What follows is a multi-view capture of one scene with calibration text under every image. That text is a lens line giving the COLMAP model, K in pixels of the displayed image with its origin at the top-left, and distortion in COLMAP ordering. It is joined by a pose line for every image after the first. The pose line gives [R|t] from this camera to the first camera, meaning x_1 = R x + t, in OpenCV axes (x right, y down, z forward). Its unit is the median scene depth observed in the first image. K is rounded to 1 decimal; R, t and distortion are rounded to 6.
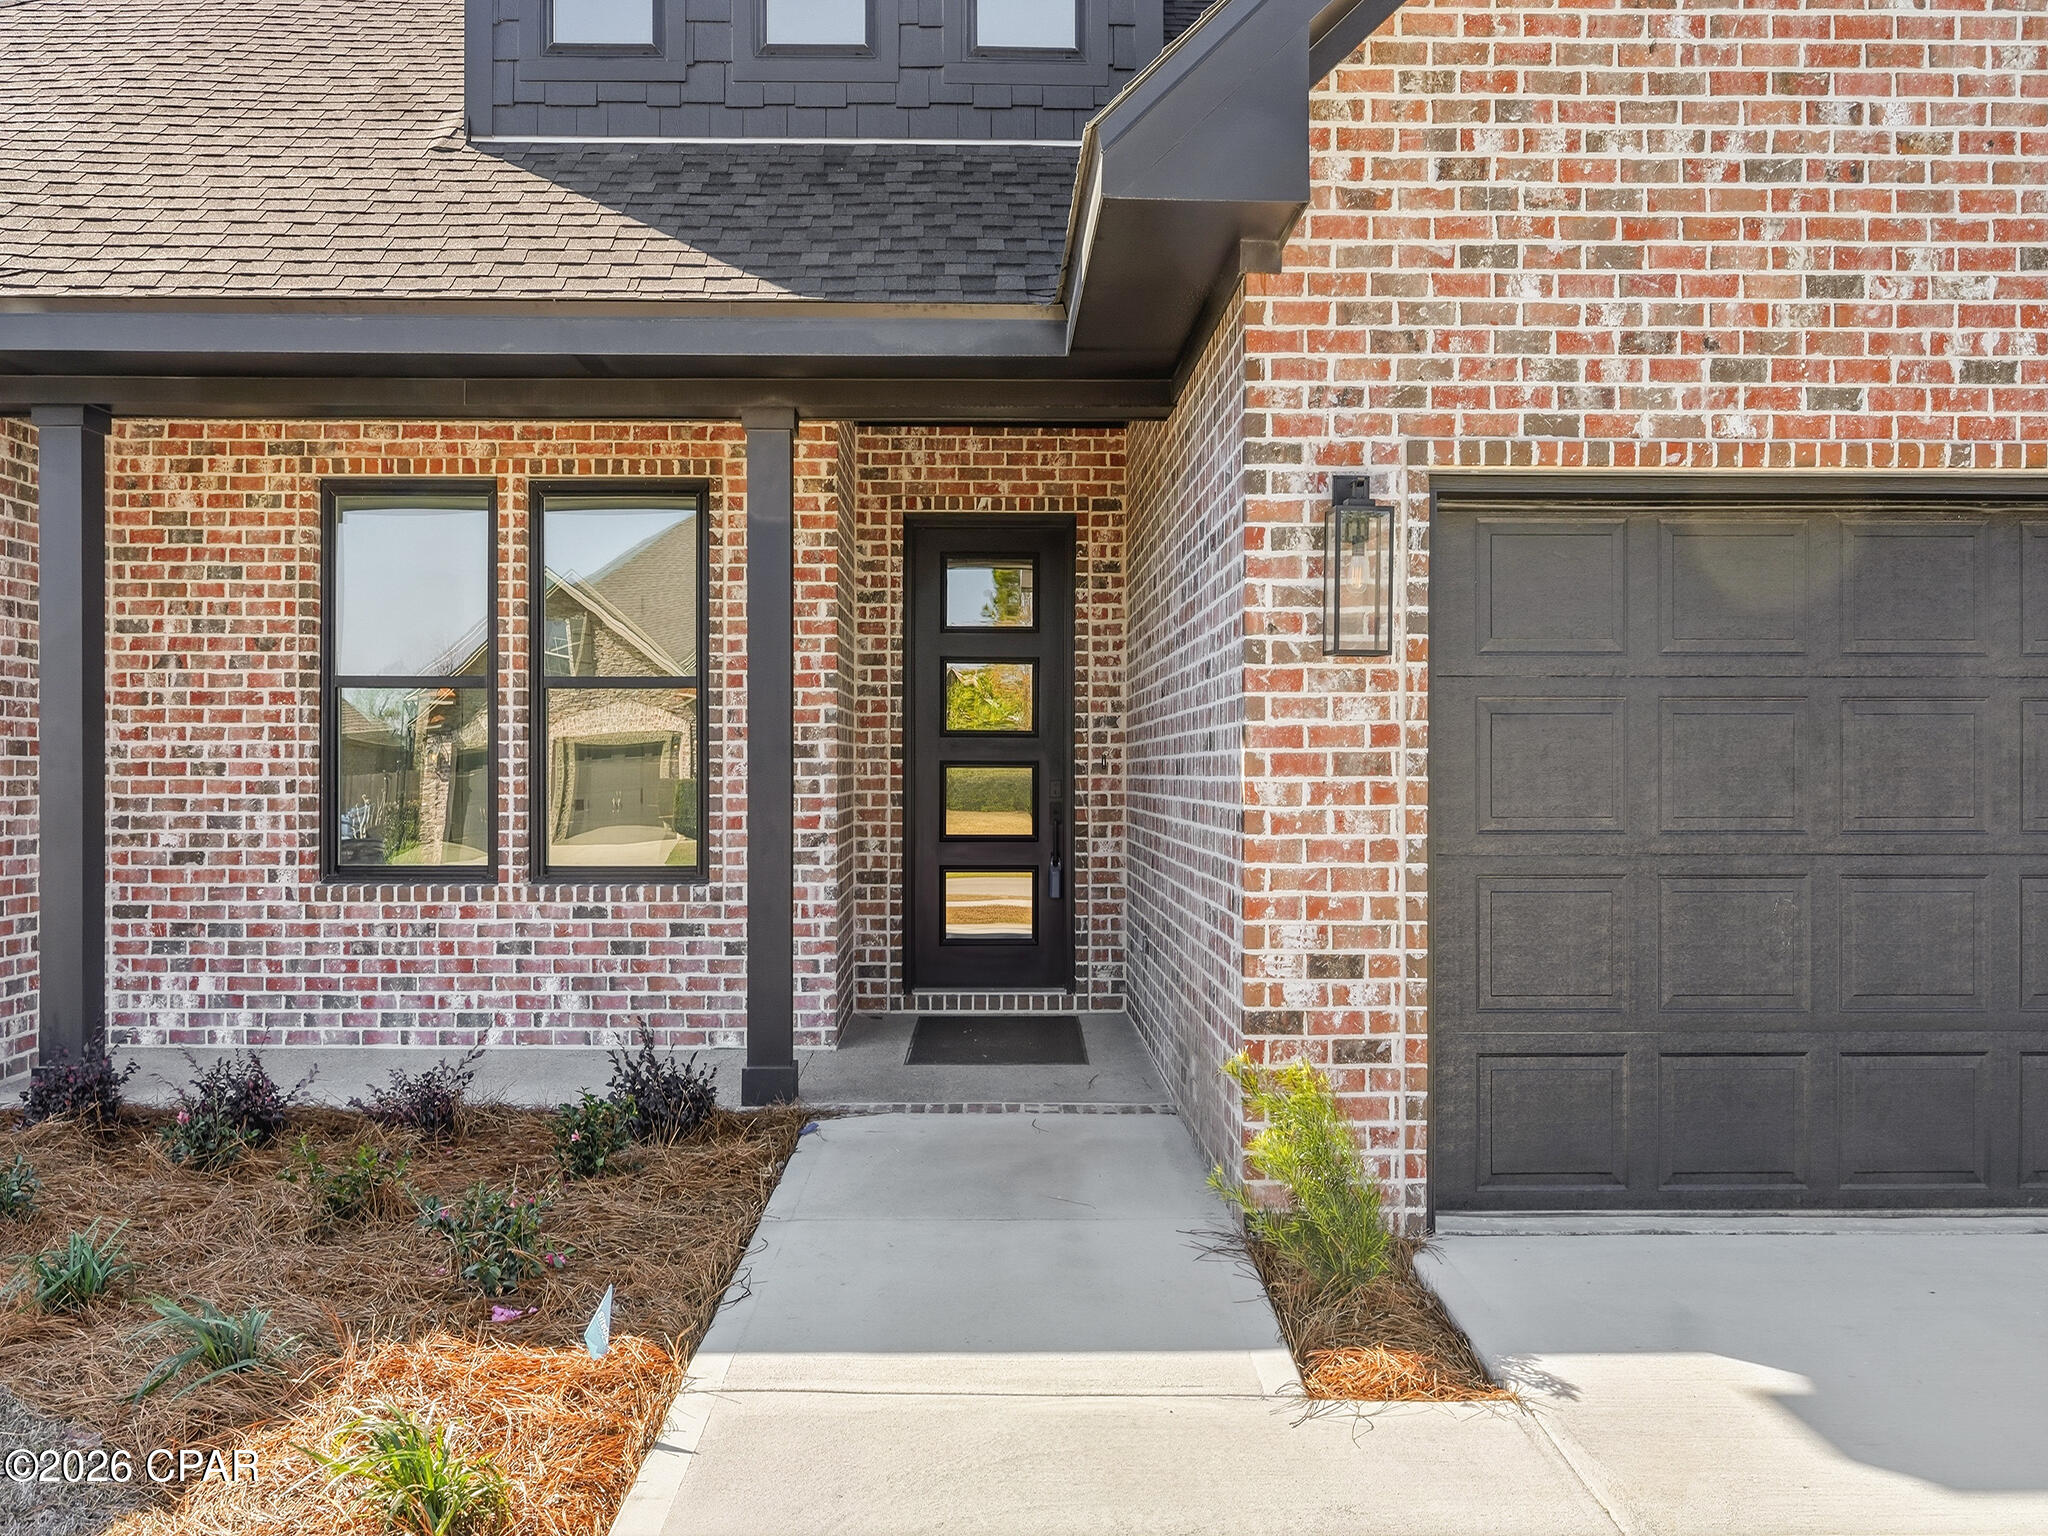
lens RADIAL K [[1696.4, 0, 1024.0], [0, 1696.4, 768.0], [0, 0, 1]] dist [-0.005587, 0.005255]
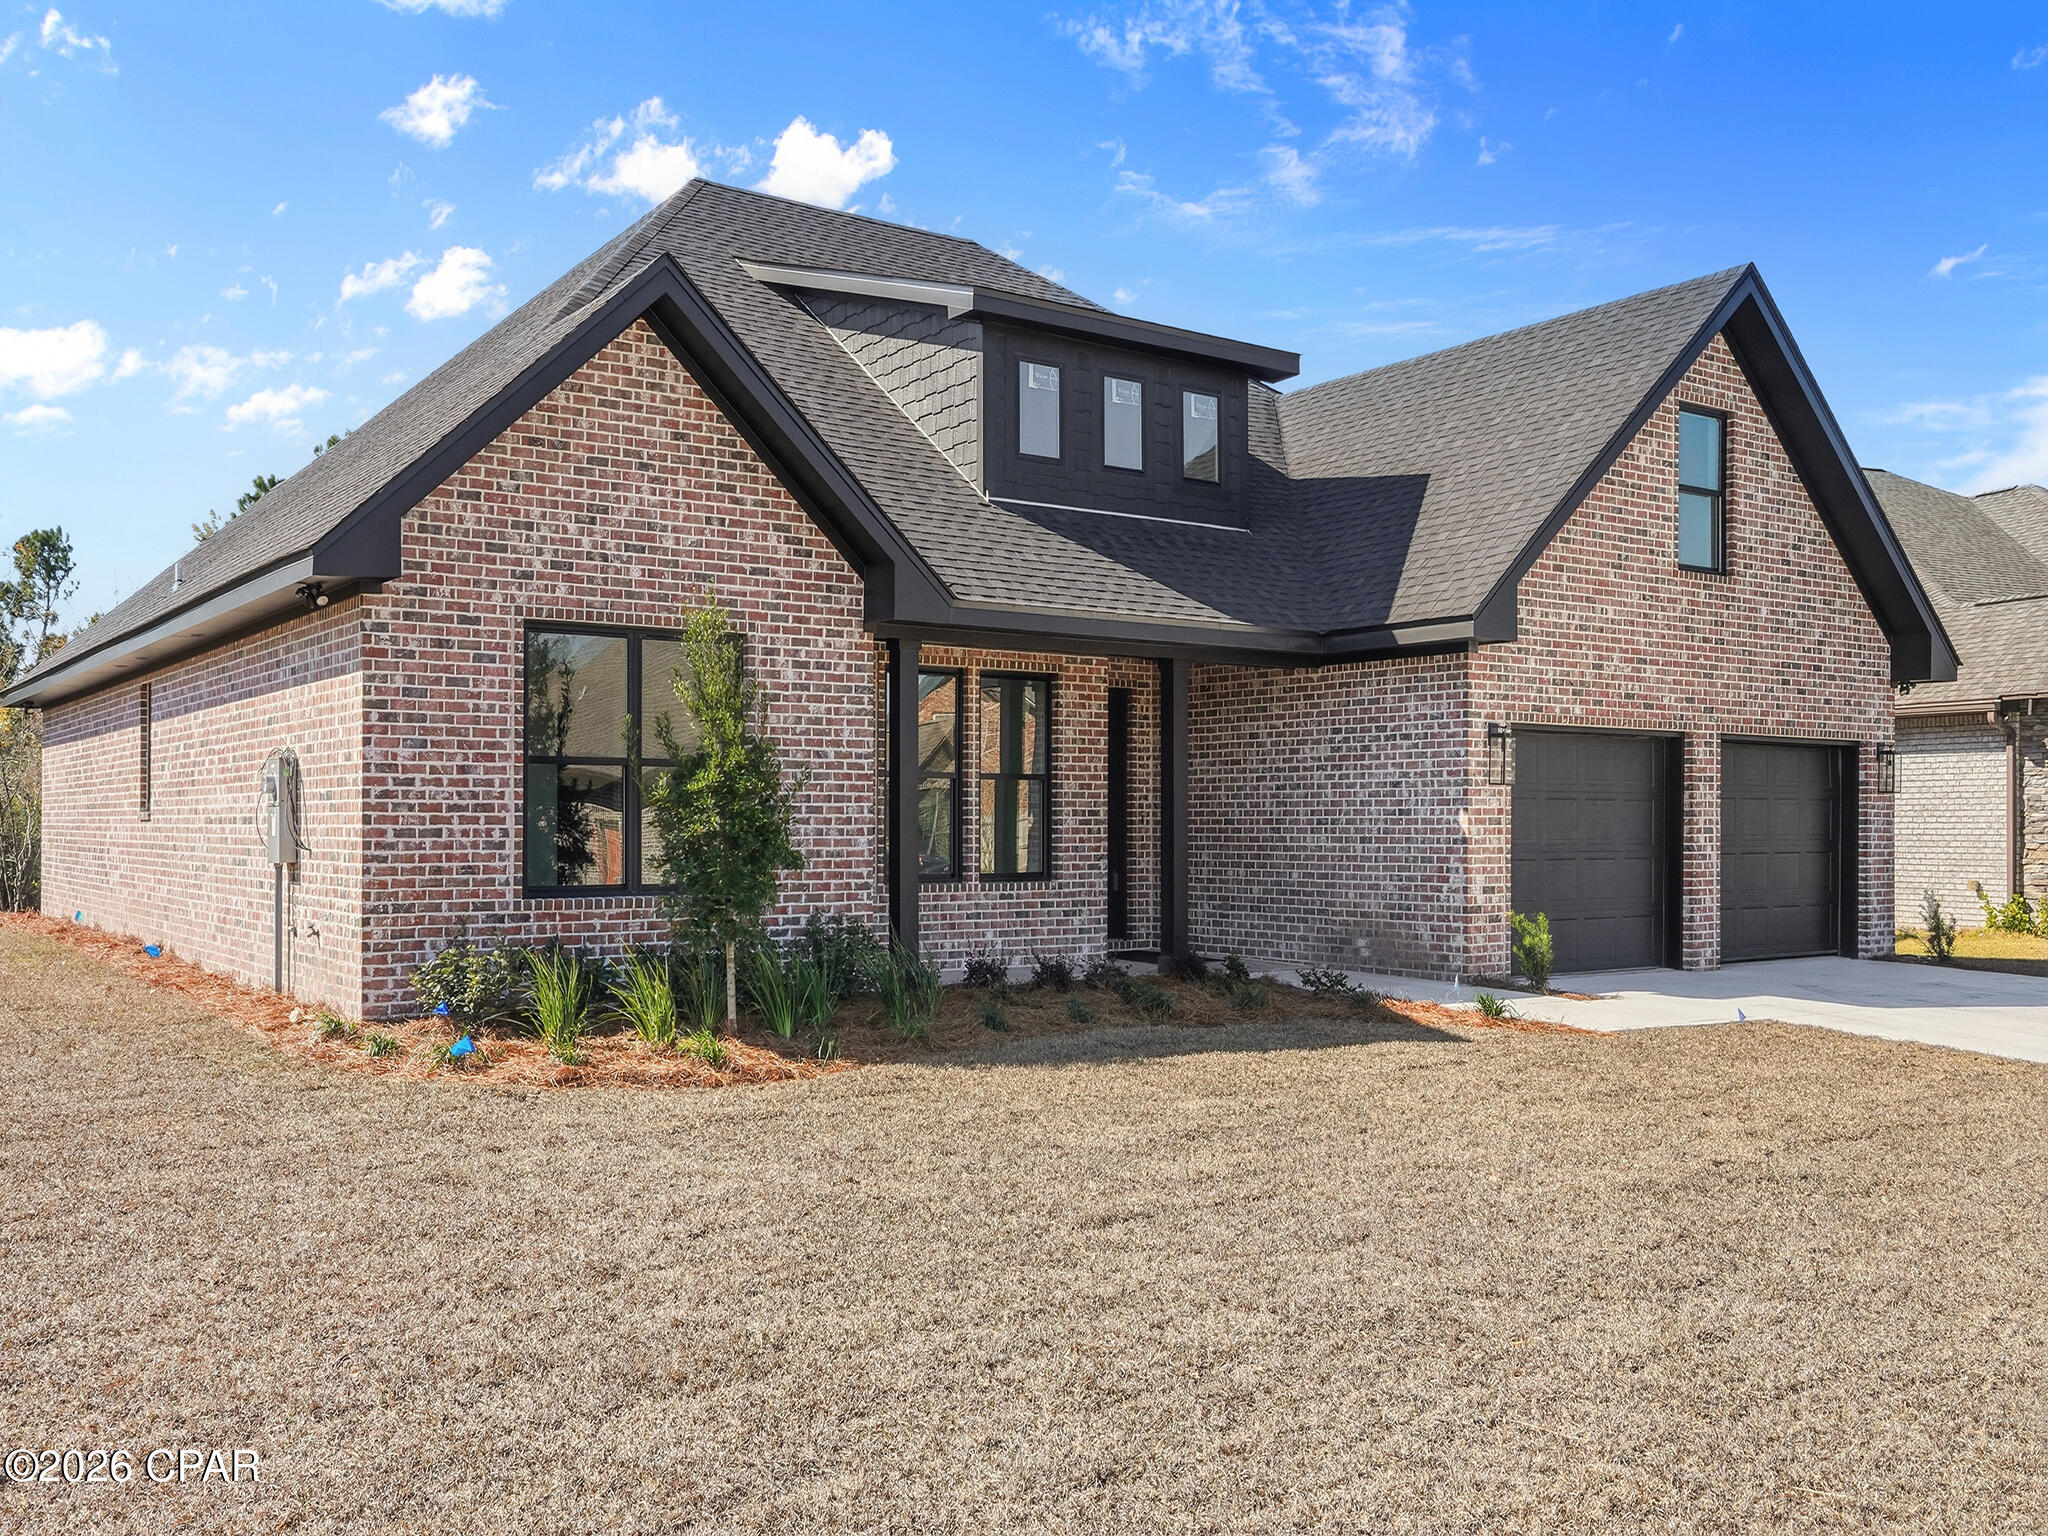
lens RADIAL K [[1821.7, 0, 1020.5], [0, 1821.7, 803.7], [0, 0, 1]] dist [-0.004446, 0.003145]
pose [[0.826130, 0.007729, 0.563427, -2.251846], [-0.002620, 0.999948, -0.009875, 0.000793], [-0.563474, 0.006682, 0.826107, -1.141907]]
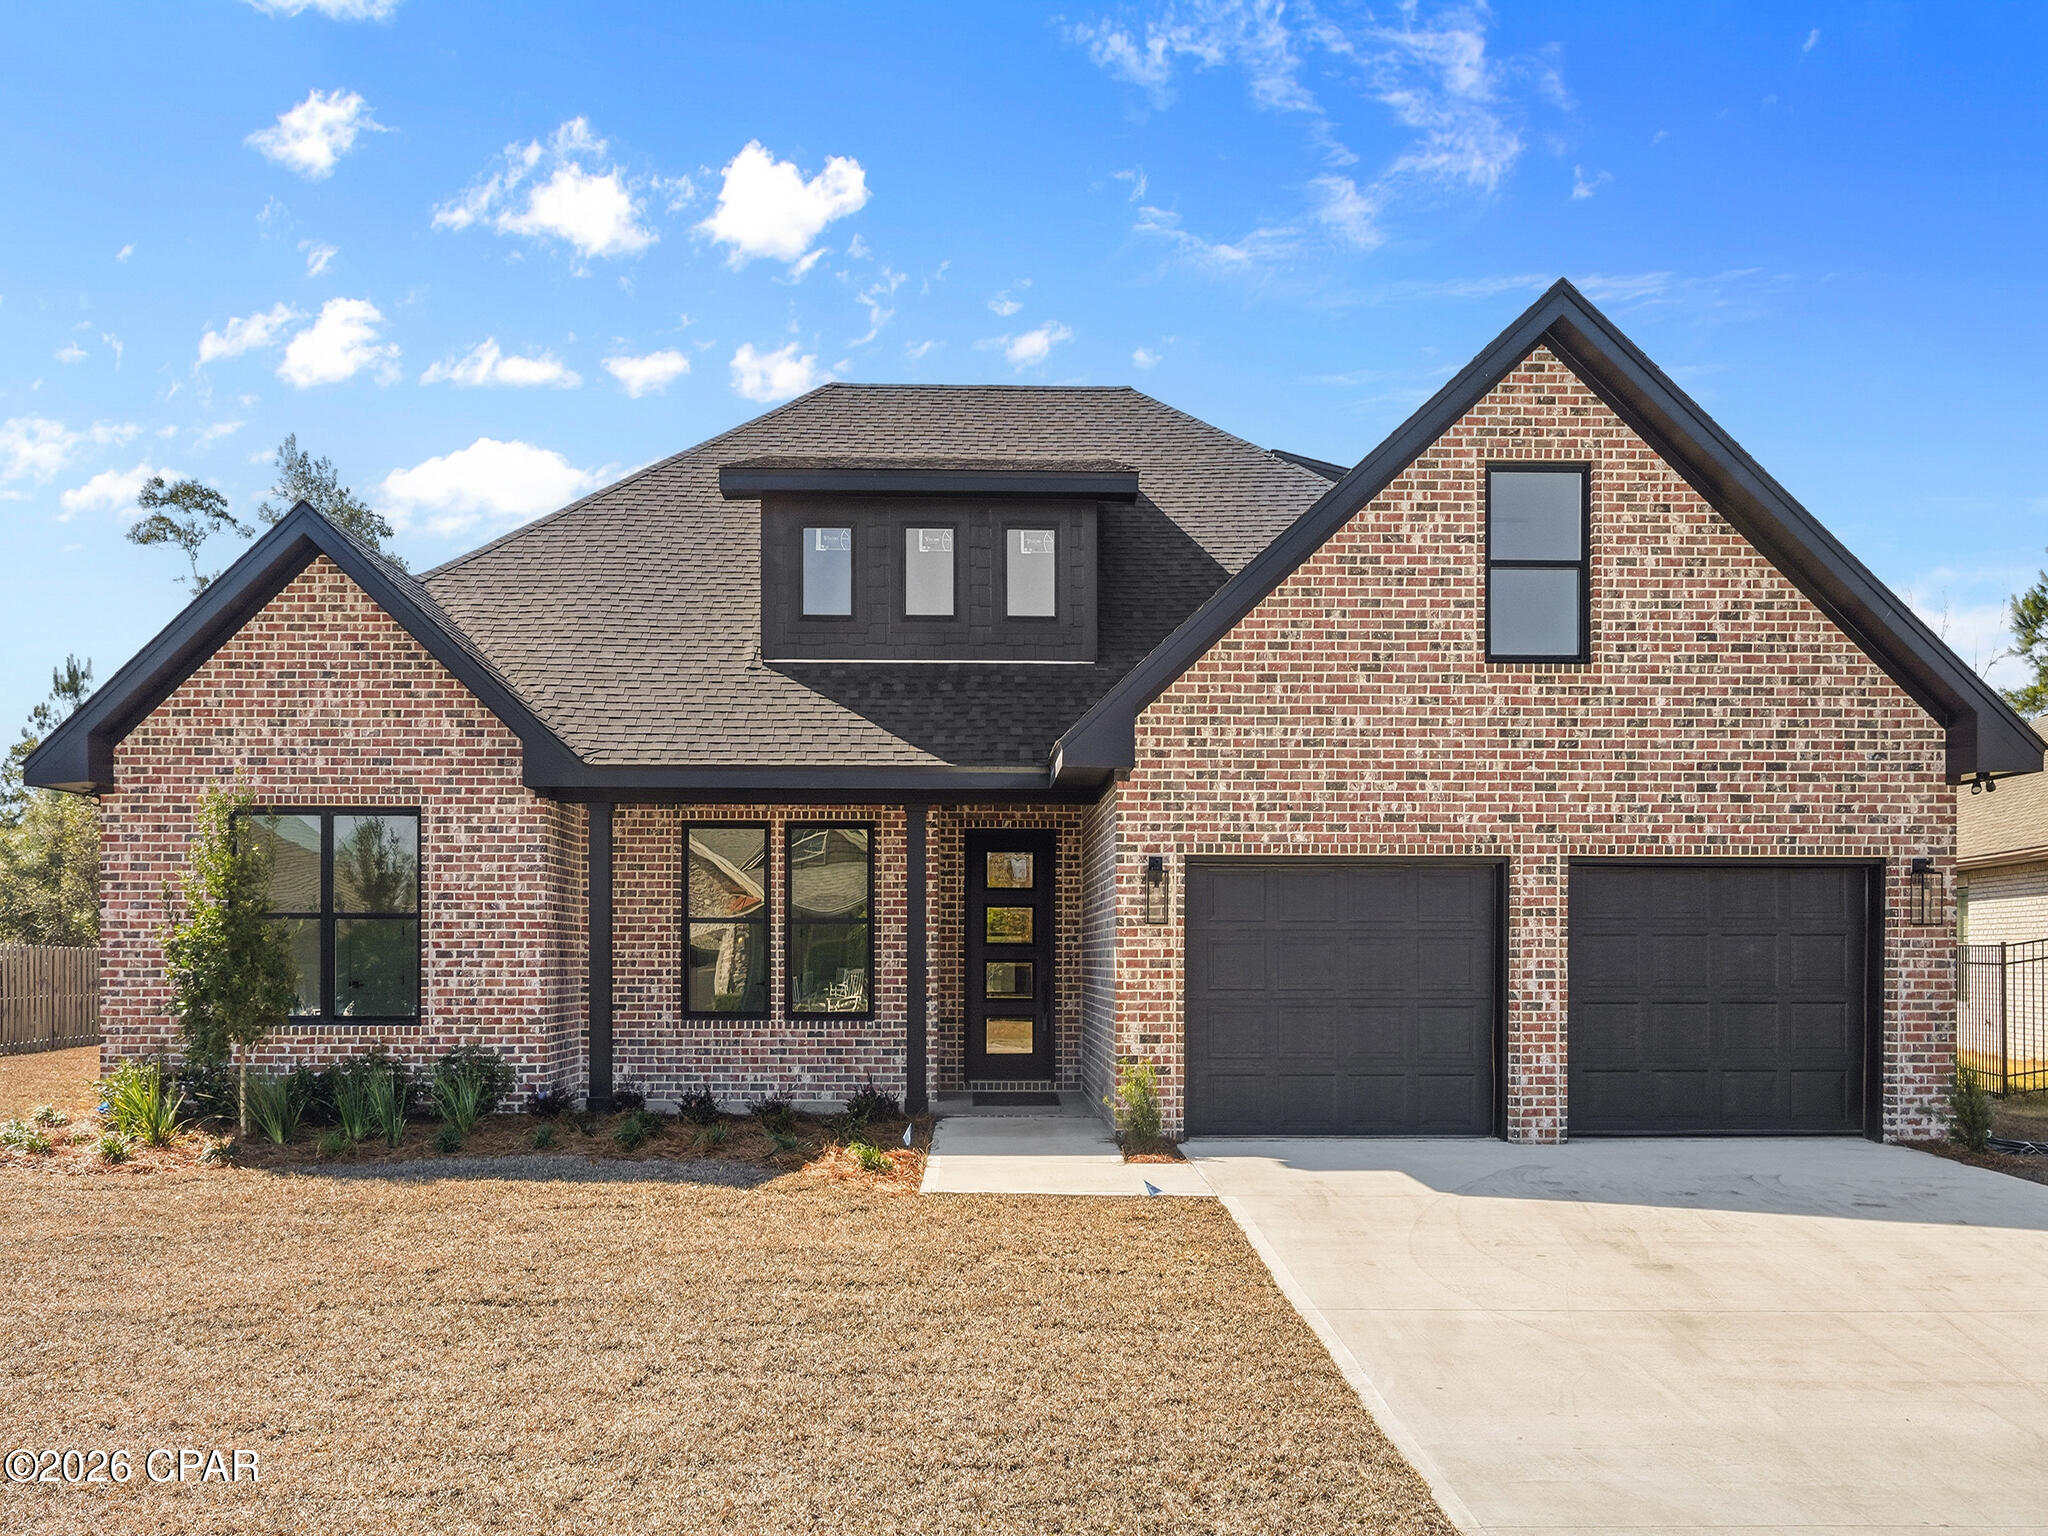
lens RADIAL K [[1756.8, 0, 1026.6], [0, 1756.8, 946.6], [0, 0, 1]] dist [-0.003168, 0.008868]
pose [[0.999948, 0.000939, 0.010174, -0.040033], [-0.000889, 0.999987, -0.004969, -0.015466], [-0.010179, 0.004960, 0.999936, -1.774544]]
